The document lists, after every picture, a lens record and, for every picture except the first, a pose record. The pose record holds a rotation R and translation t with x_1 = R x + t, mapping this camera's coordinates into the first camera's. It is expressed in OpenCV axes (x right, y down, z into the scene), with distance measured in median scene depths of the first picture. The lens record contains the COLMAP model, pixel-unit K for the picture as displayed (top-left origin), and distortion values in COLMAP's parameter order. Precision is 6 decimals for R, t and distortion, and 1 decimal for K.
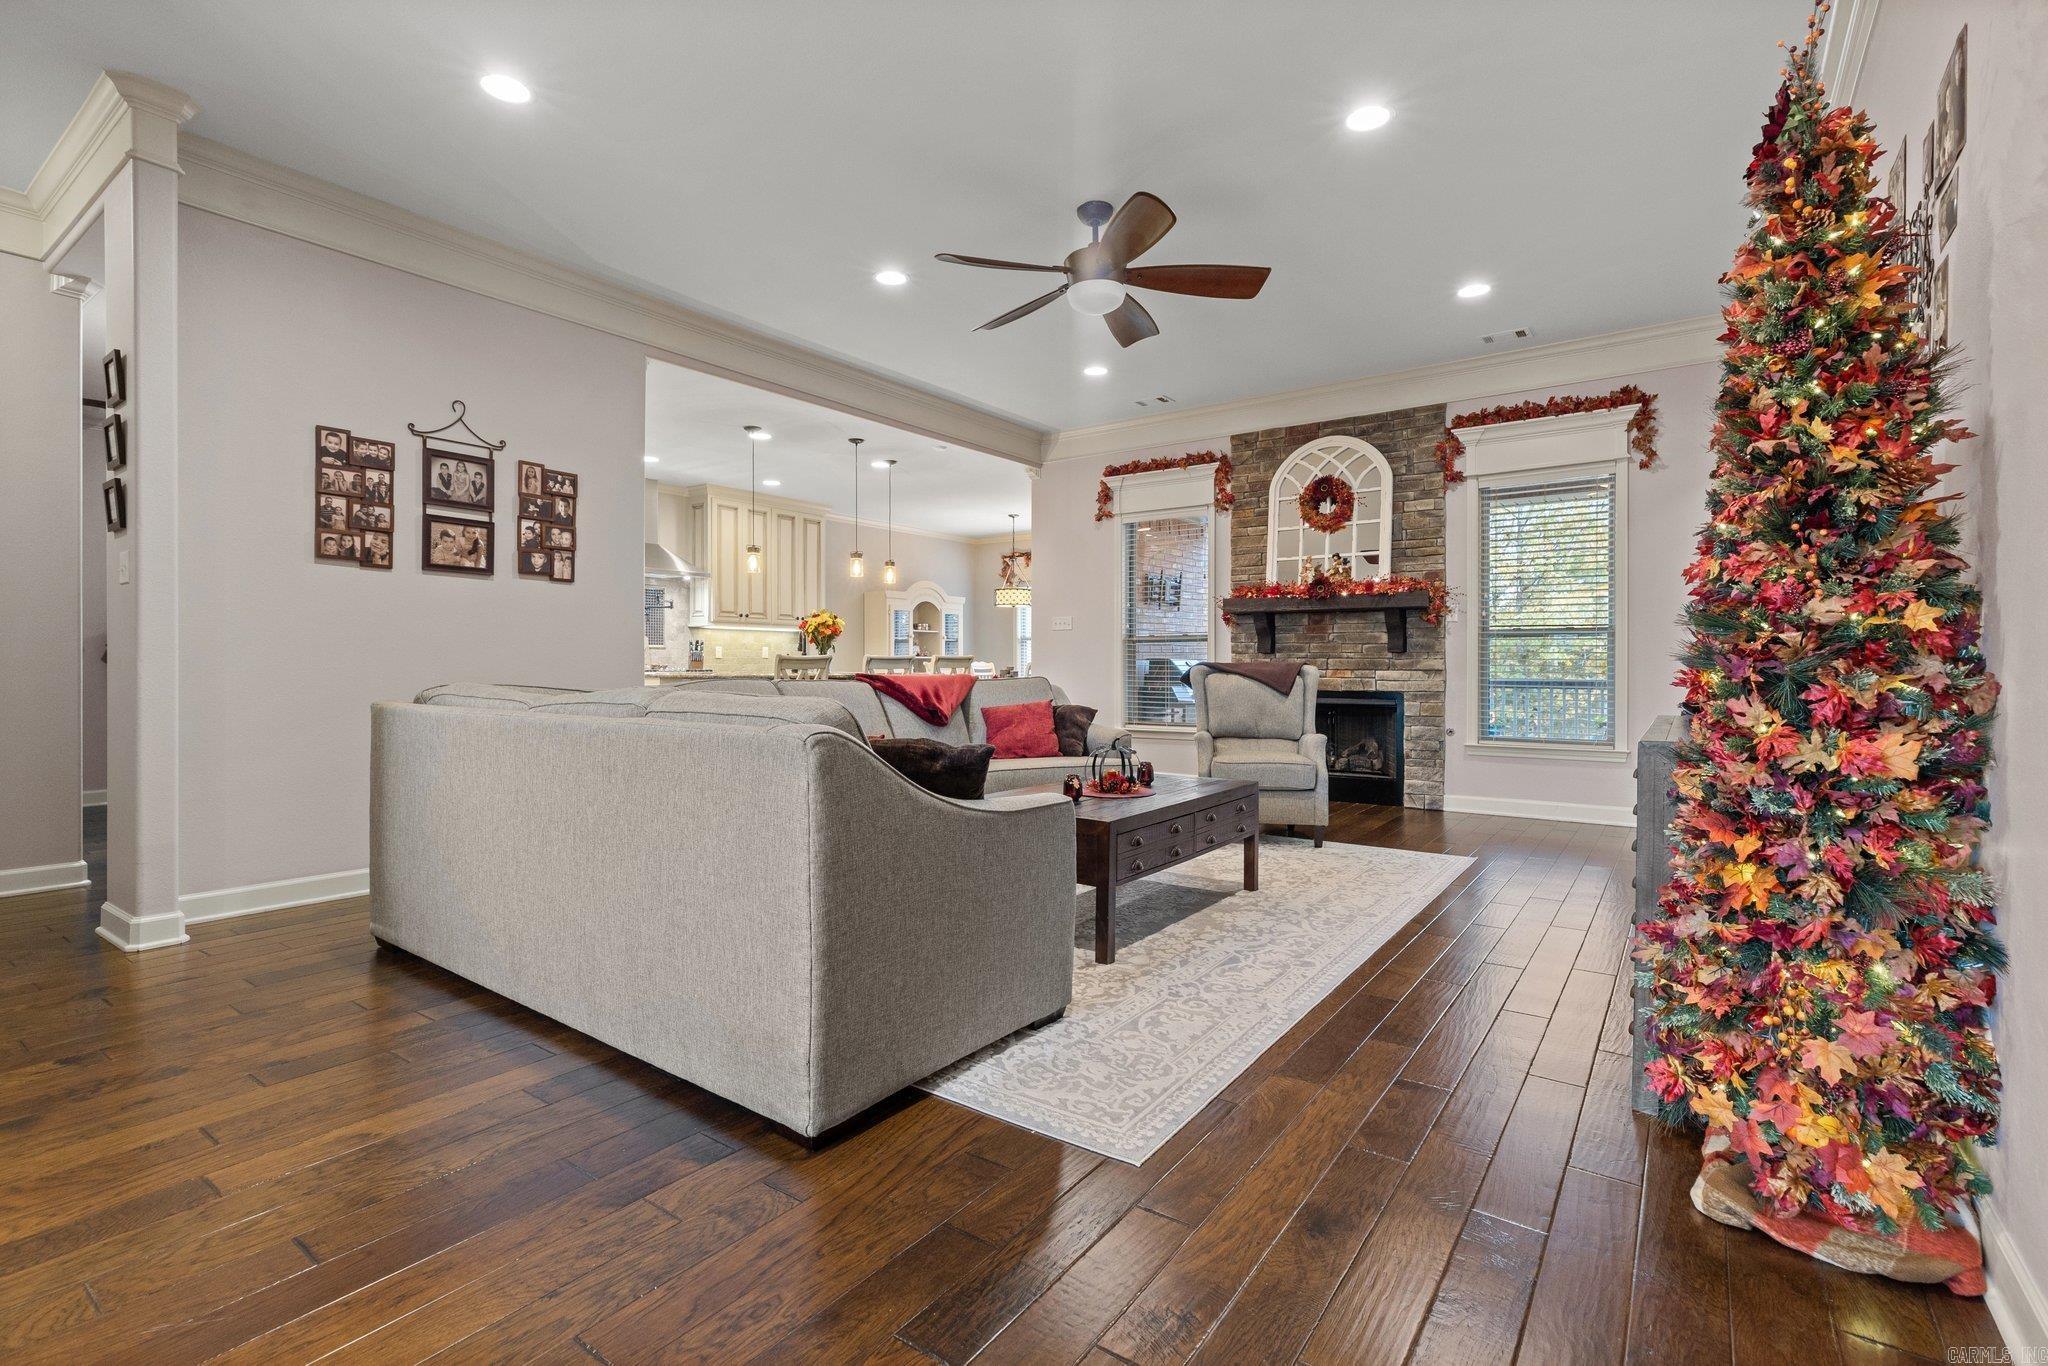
lens RADIAL K [[927.2, 0, 1034.9], [0, 927.2, 675.6], [0, 0, 1]] dist [0.005408, -0.000564]
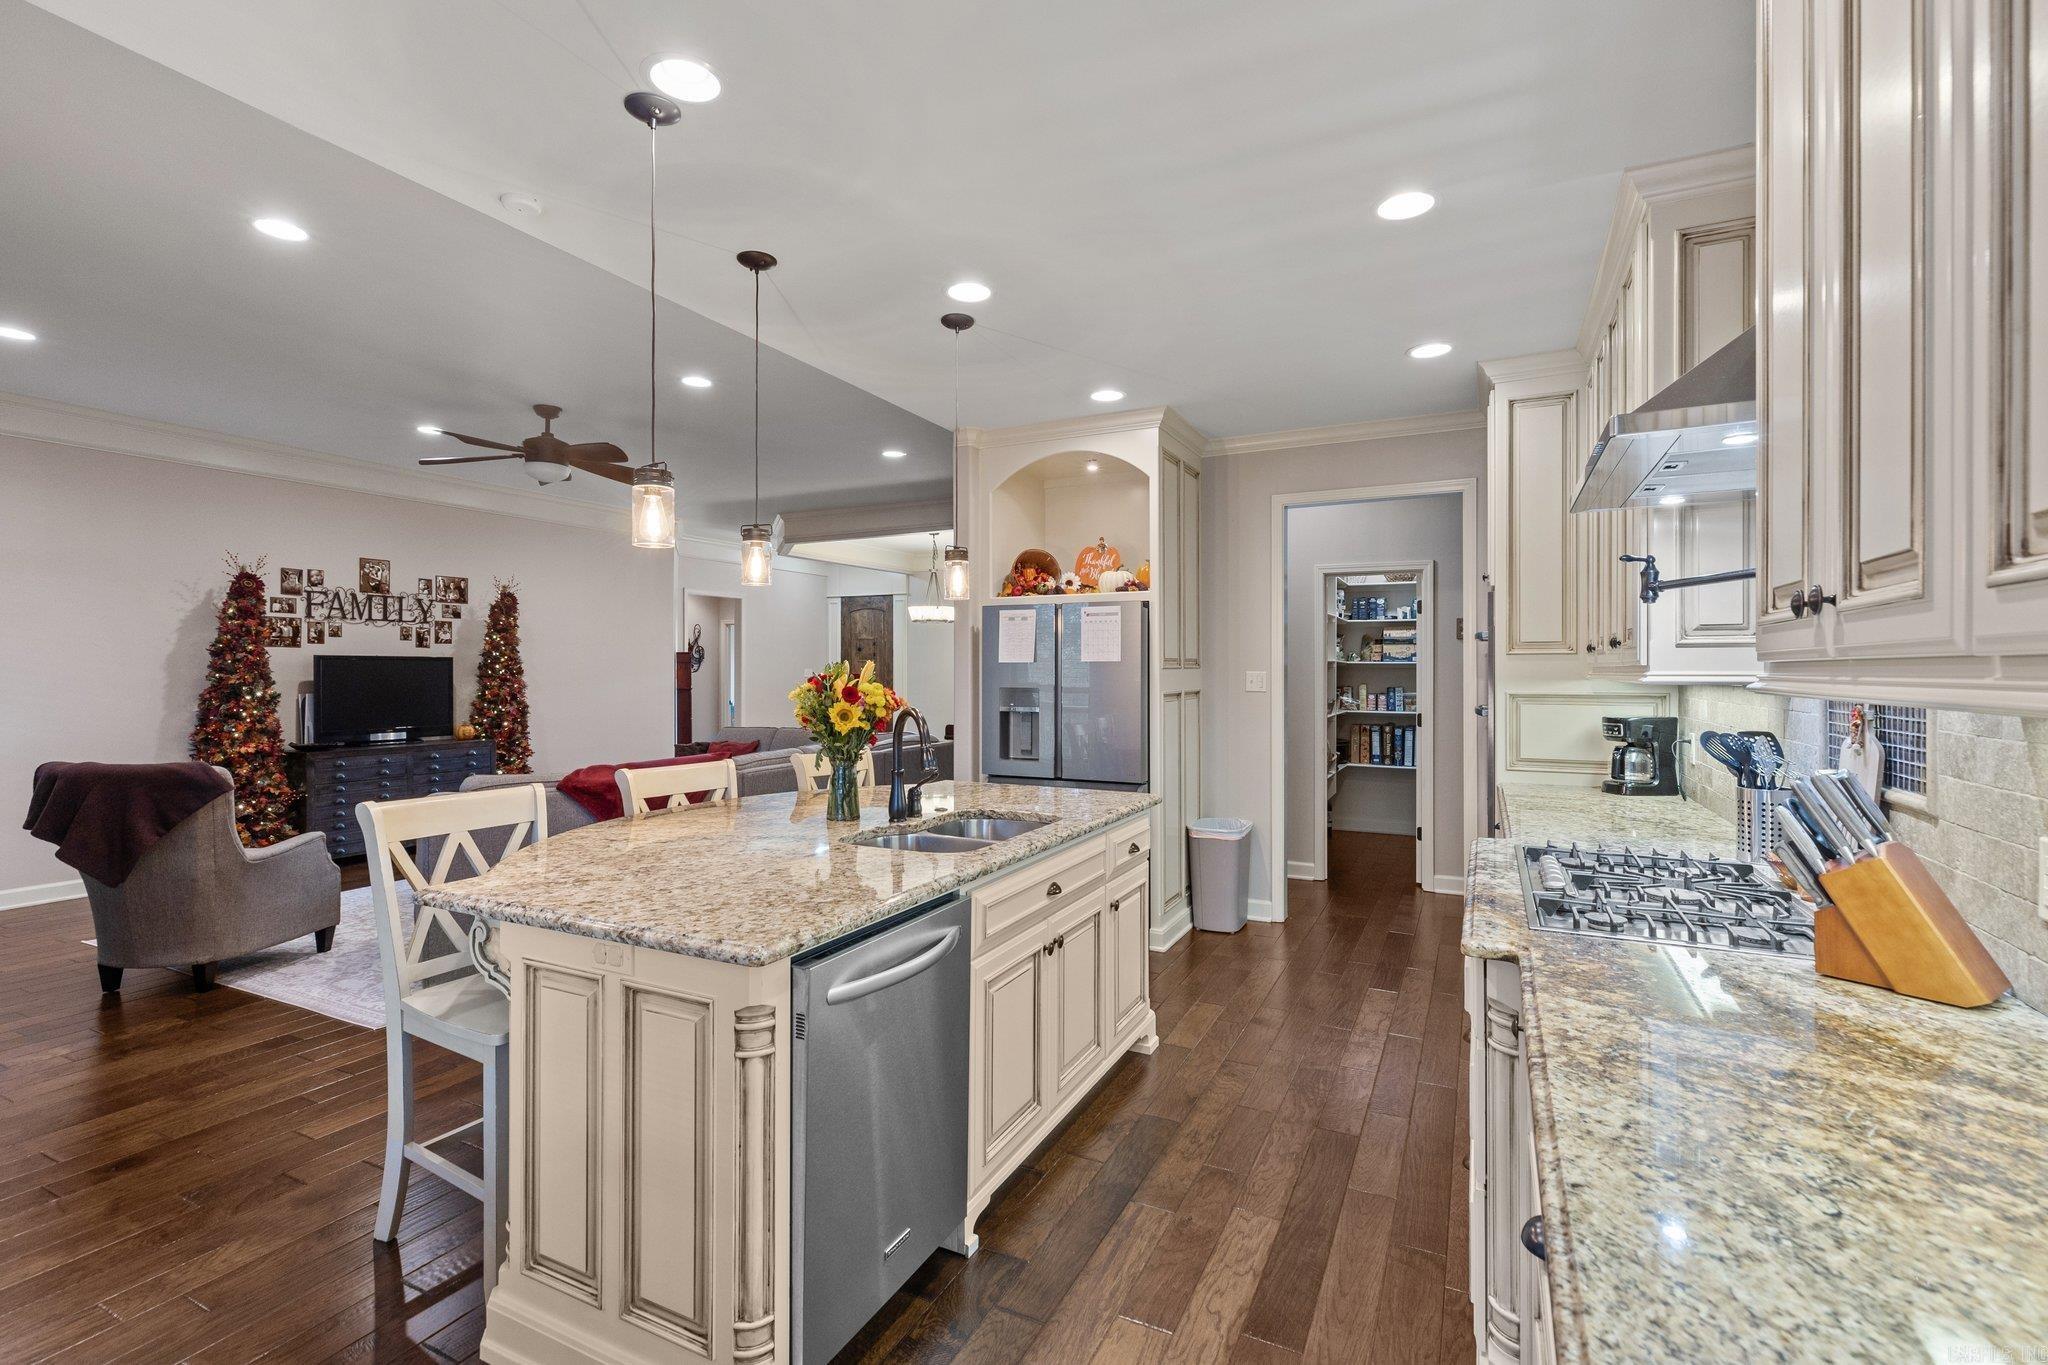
lens RADIAL K [[927.2, 0, 1021.6], [0, 927.2, 667.6], [0, 0, 1]] dist [0.005408, -0.000564]
pose [[-0.988808, -0.001766, -0.149183, -0.269868], [-0.003329, 0.999942, 0.010227, -0.081562], [0.149156, 0.010609, -0.988757, 1.561479]]
